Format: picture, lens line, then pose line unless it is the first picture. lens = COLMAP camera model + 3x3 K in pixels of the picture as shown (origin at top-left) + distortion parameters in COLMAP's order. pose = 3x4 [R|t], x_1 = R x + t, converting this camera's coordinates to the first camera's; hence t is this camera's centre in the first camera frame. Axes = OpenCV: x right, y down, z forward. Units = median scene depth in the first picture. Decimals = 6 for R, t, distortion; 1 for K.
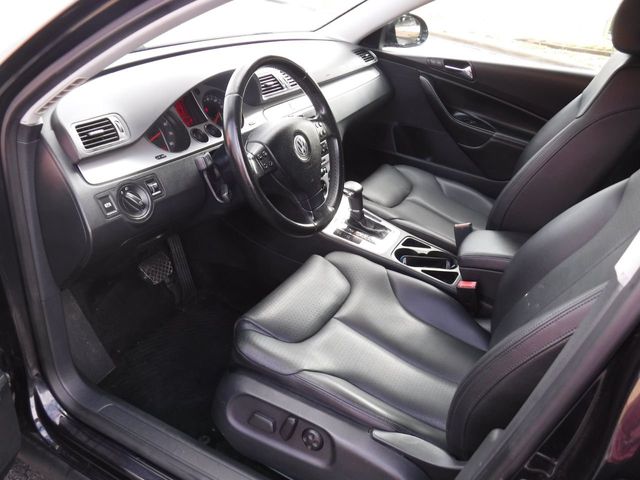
lens RADIAL K [[522.8, 0, 317.7], [0, 522.8, 244.3], [0, 0, 1]] dist [-0.100530, 0.032132]
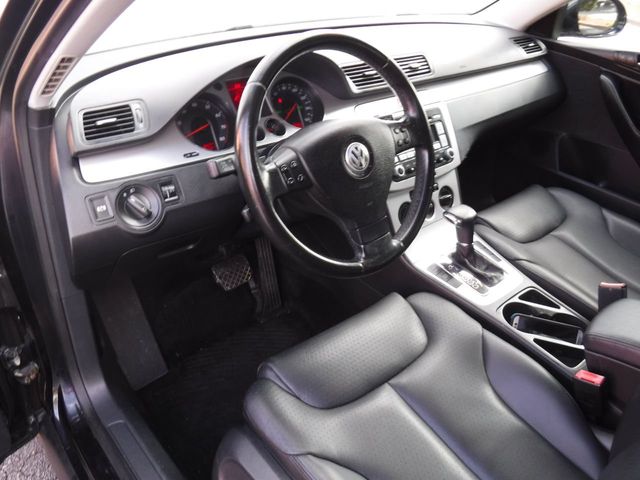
lens RADIAL K [[522.8, 0, 310.9], [0, 522.8, 250.0], [0, 0, 1]] dist [-0.100530, 0.032132]
pose [[0.924257, 0.152482, -0.349997, 0.154486], [-0.143377, 0.988304, 0.051949, -0.072286], [0.353824, 0.002167, 0.935309, 0.232552]]
